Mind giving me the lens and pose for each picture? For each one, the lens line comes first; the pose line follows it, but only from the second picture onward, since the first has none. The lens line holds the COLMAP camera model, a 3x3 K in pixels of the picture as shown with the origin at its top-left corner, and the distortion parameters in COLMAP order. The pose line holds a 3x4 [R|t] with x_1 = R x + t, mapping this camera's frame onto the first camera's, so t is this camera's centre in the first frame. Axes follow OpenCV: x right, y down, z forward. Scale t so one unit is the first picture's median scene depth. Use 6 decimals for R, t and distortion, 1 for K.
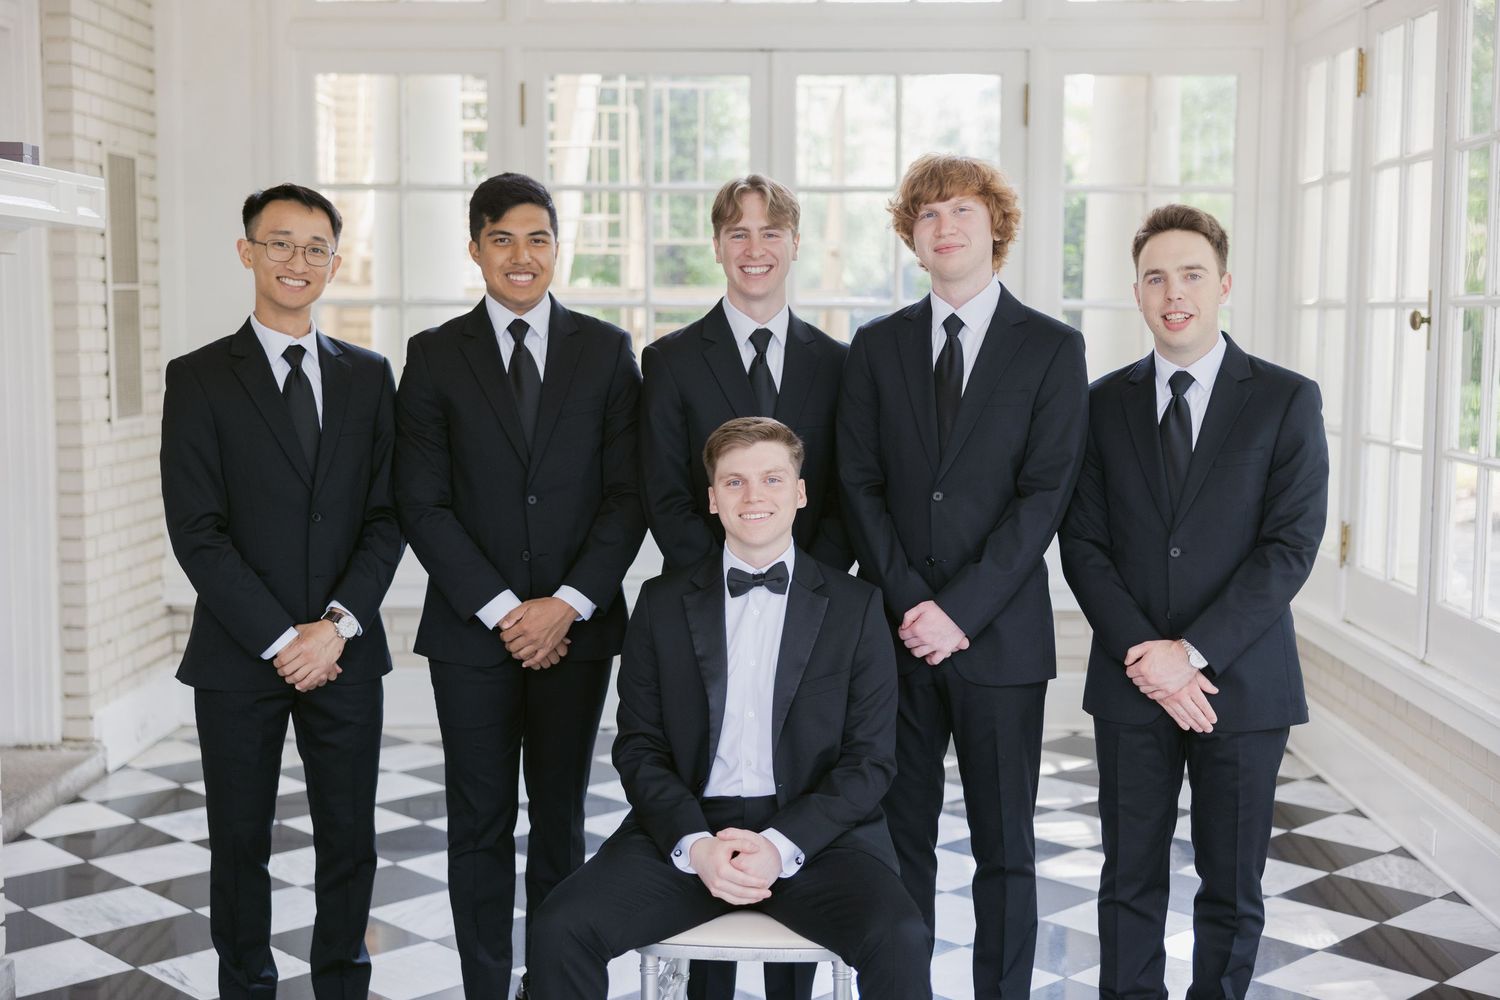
lens RADIAL K [[1890.7, 0, 745.6], [0, 1890.7, 498.4], [0, 0, 1]] dist [0.005251, 0.000000]
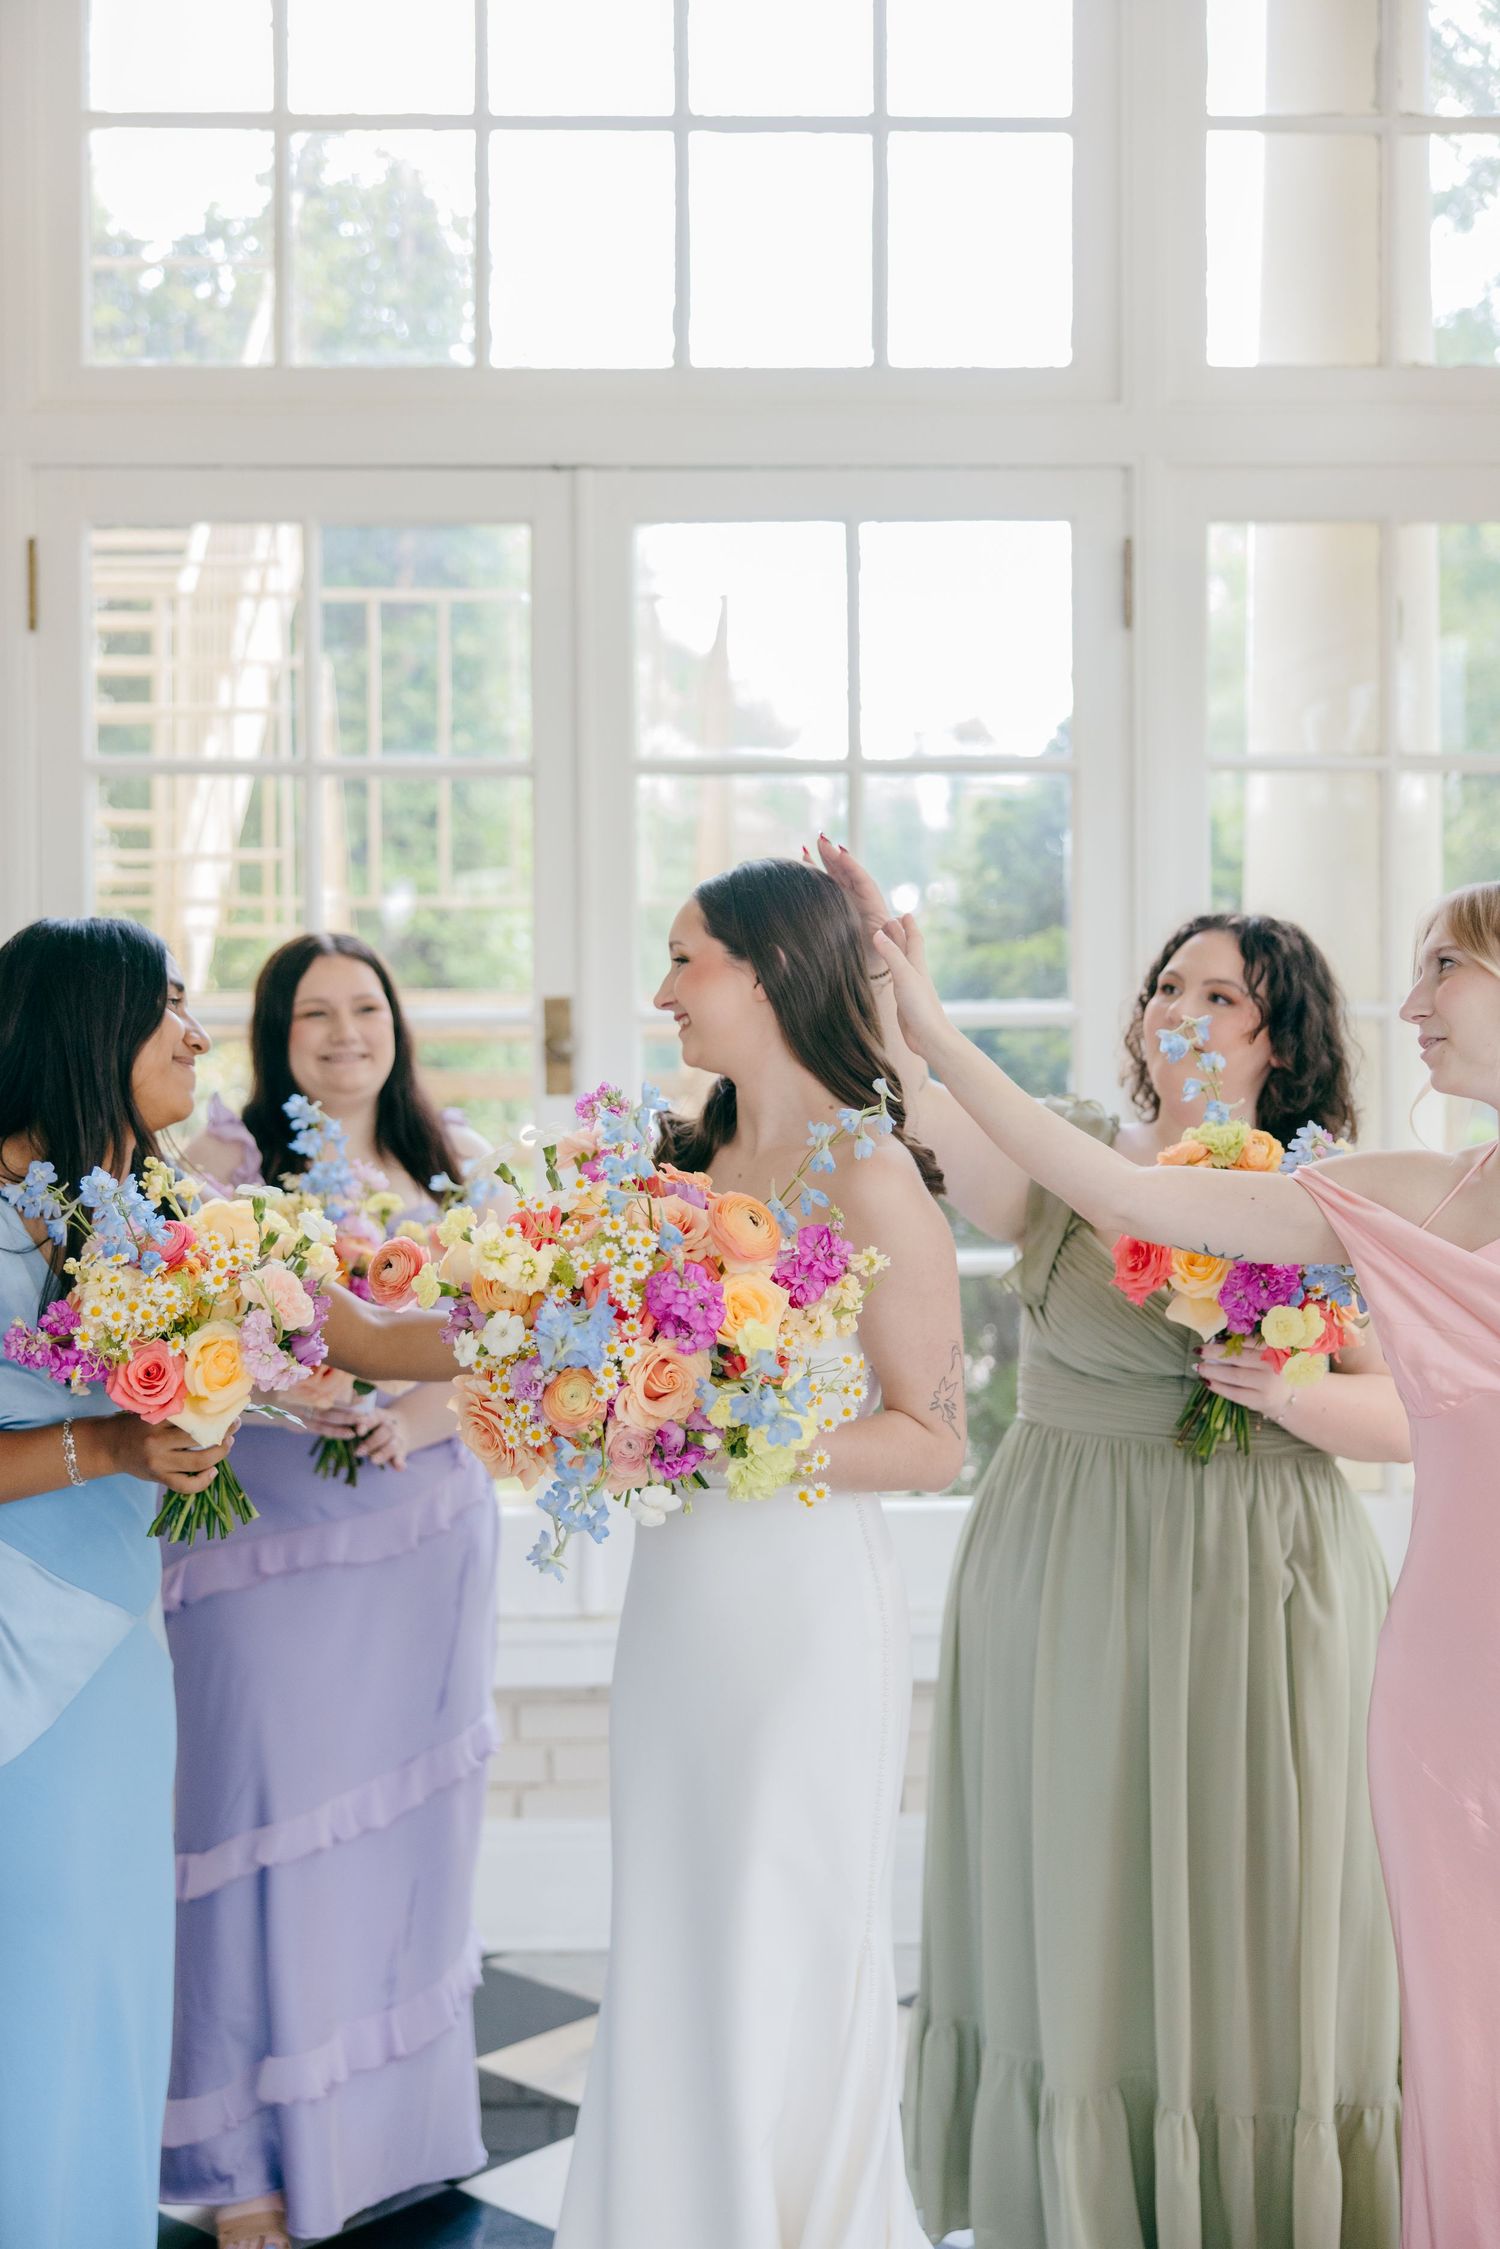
lens RADIAL K [[2735.9, 0, 749.8], [0, 2735.9, 1117.6], [0, 0, 1]] dist [-0.023663, 0.000000]
pose [[0.998575, -0.011619, 0.052081, 0.021219], [0.015364, 0.997280, -0.072089, -0.032868], [-0.051102, 0.072787, 0.996038, 0.377762]]
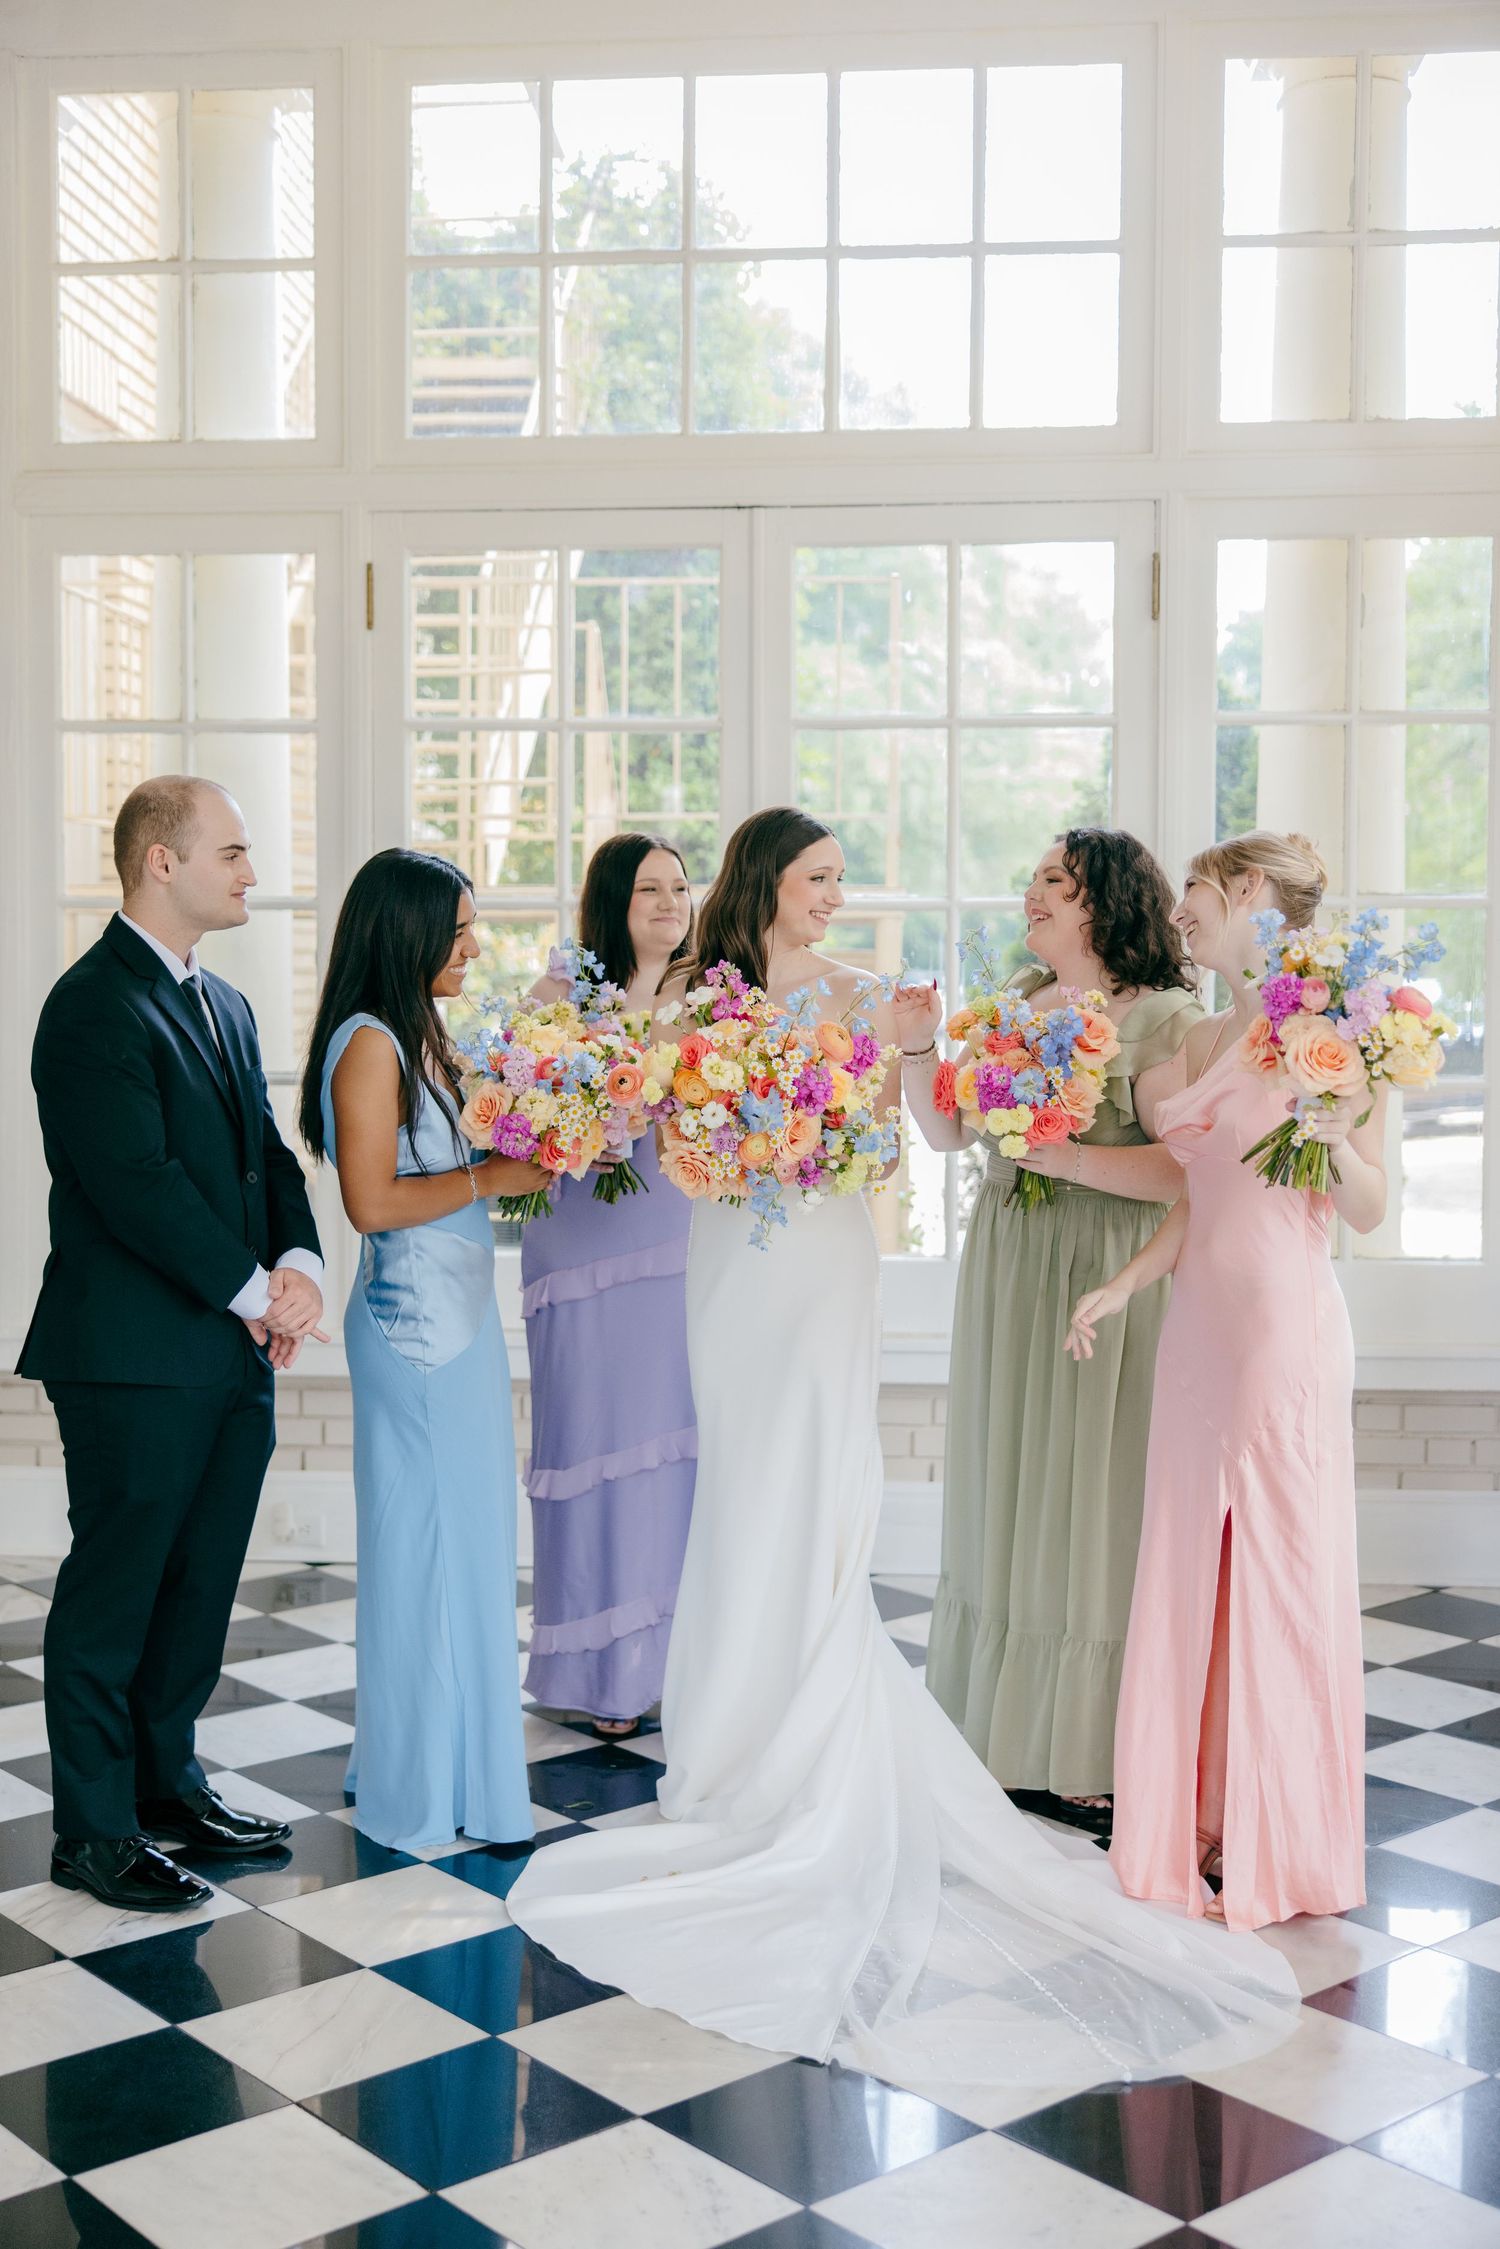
lens RADIAL K [[2526.5, 0, 729.9], [0, 2526.5, 1109.5], [0, 0, 1]] dist [-0.002569, 0.000000]
pose [[0.997820, 0.000477, -0.065989, 0.068110], [-0.003115, 0.999200, -0.039881, 0.001178], [0.065917, 0.040000, 0.997023, 0.169349]]
